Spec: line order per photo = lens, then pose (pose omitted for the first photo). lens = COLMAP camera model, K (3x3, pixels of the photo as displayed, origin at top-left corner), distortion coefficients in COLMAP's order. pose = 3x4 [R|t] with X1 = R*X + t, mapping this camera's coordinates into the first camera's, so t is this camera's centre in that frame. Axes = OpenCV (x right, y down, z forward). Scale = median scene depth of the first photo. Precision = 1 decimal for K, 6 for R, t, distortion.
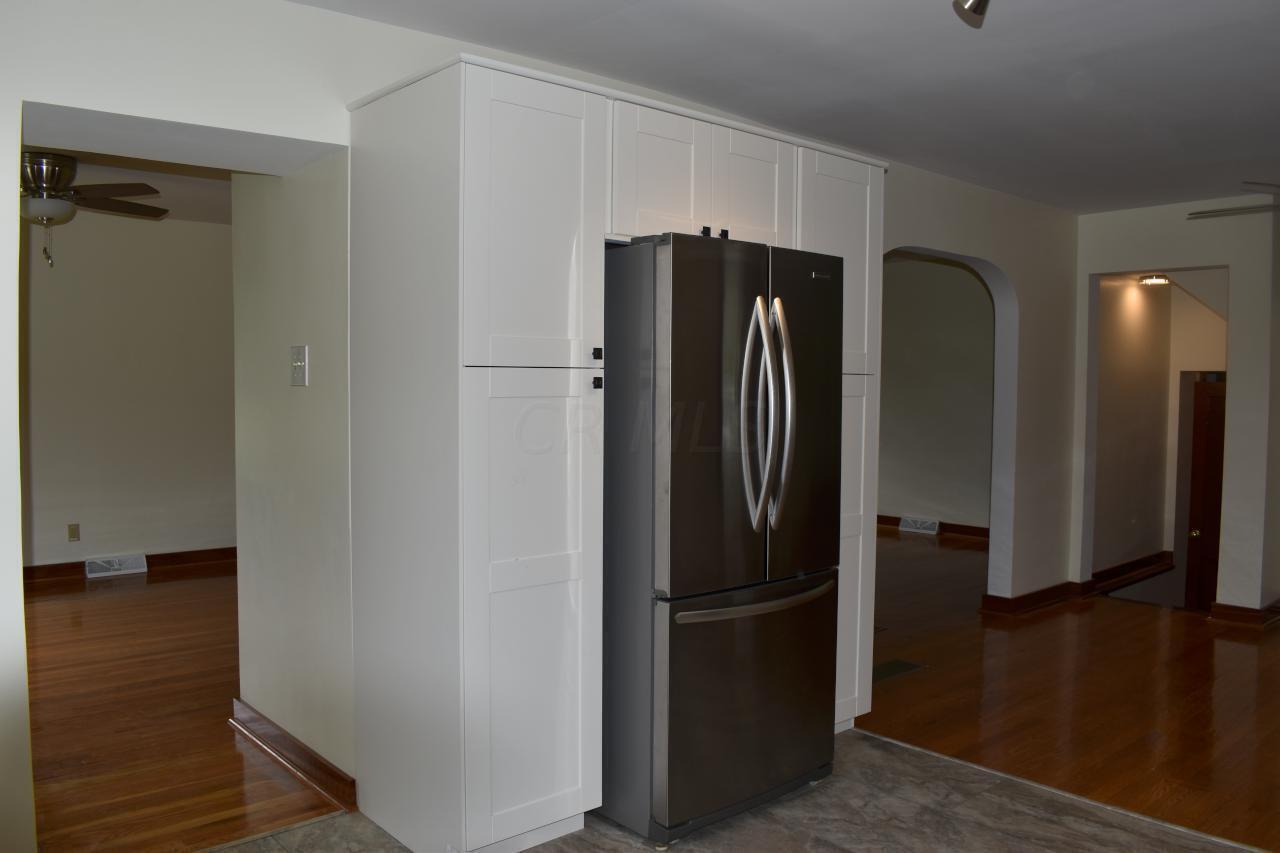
lens RADIAL K [[989.3, 0, 640.0], [0, 989.3, 426.5], [0, 0, 1]] dist [-0.092379, 0.005386]
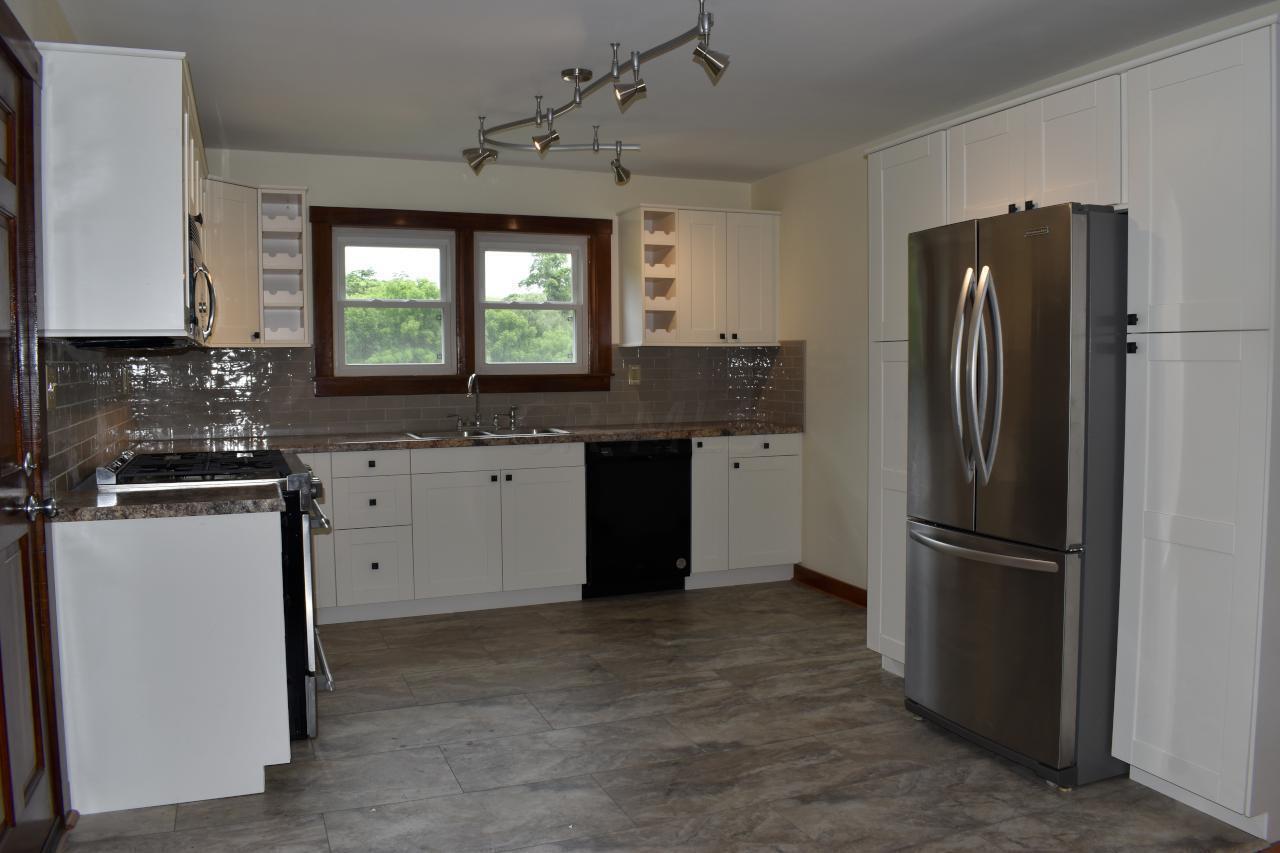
lens RADIAL K [[989.3, 0, 640.0], [0, 989.3, 426.5], [0, 0, 1]] dist [-0.092379, 0.005386]
pose [[-0.334936, 0.054689, -0.940653, 1.239857], [-0.037876, 0.996726, 0.071435, -0.019589], [0.941479, 0.059555, -0.331768, 0.998570]]
